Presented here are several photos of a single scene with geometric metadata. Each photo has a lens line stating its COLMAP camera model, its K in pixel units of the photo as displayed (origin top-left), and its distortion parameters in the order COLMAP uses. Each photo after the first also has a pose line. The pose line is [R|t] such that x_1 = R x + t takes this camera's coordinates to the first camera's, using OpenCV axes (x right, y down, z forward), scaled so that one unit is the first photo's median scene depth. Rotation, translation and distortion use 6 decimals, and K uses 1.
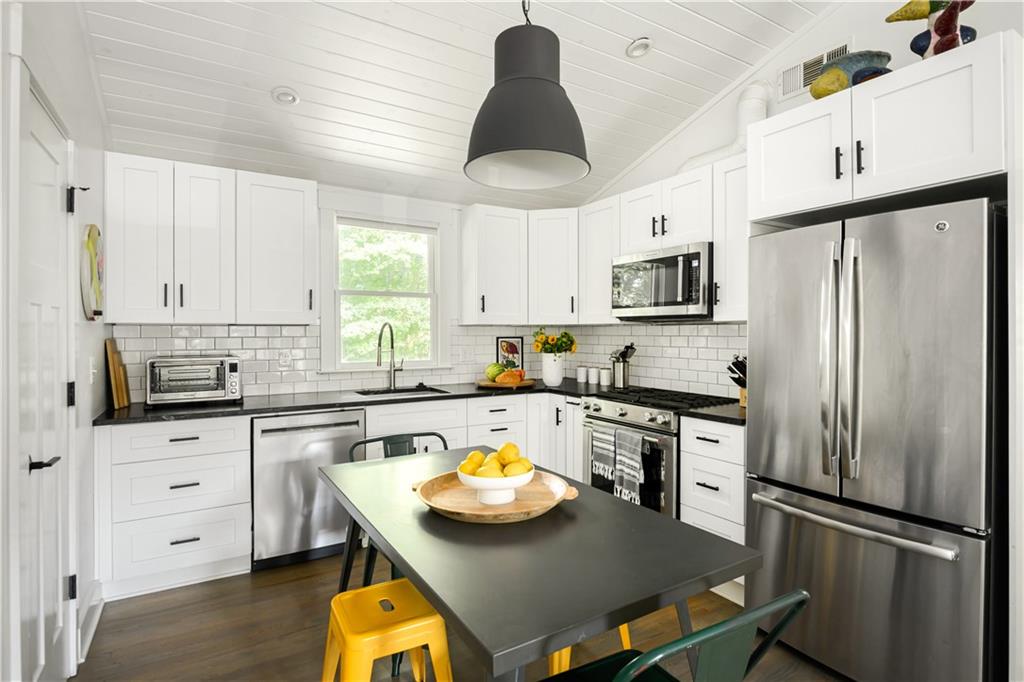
lens RADIAL K [[517.2, 0, 510.4], [0, 517.2, 330.9], [0, 0, 1]] dist [0.000728, 0.000030]
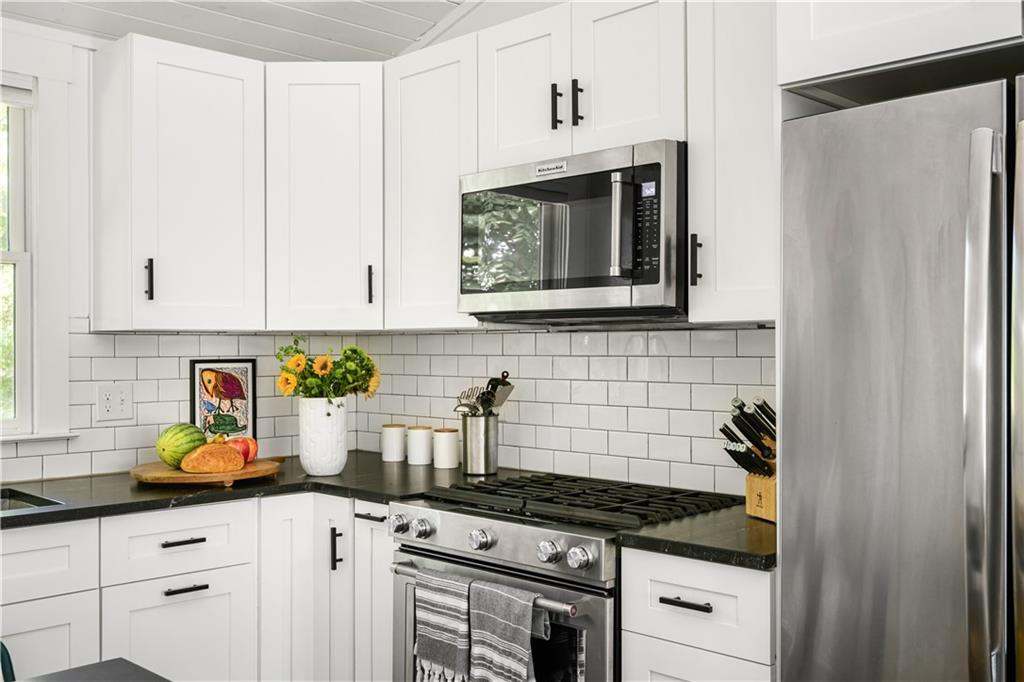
lens RADIAL K [[1009.2, 0, 512.0], [0, 1009.2, 341.0], [0, 0, 1]] dist [0.009332, 0.002134]
pose [[0.969523, -0.002038, 0.244991, 0.034323], [0.002607, 0.999995, -0.002000, -0.001772], [-0.244985, 0.002578, 0.969523, 0.186782]]
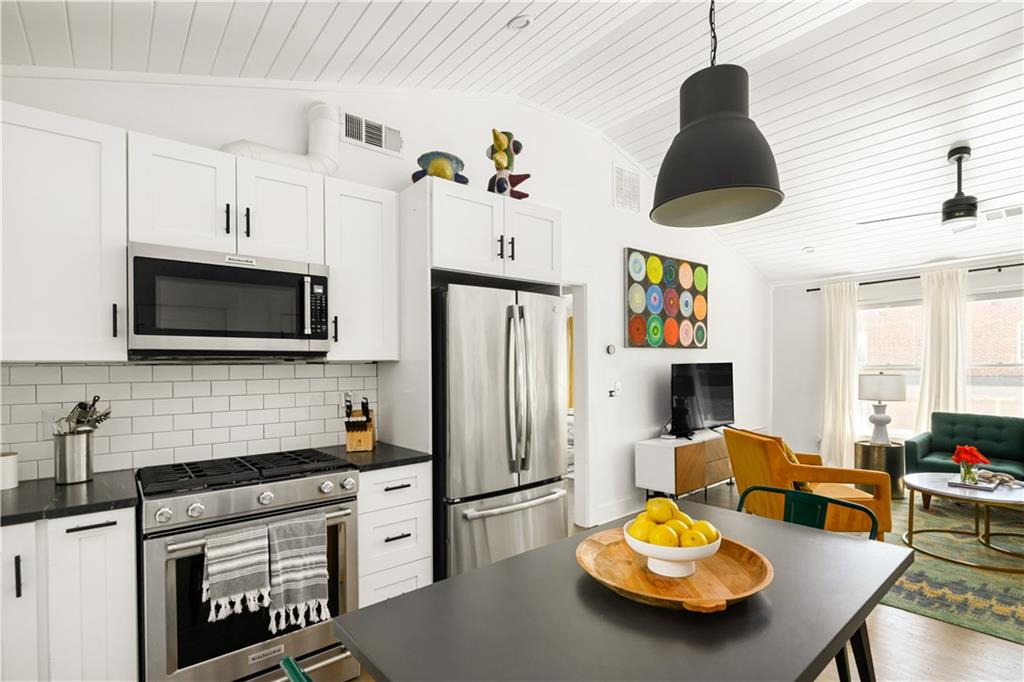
lens RADIAL K [[486.7, 0, 516.3], [0, 486.7, 379.4], [0, 0, 1]] dist [0.021769, 0.000091]
pose [[-0.152635, -0.014252, 0.988180, -0.407133], [0.015062, 0.999746, 0.016745, 0.003299], [-0.988168, 0.017439, -0.152381, 0.723658]]
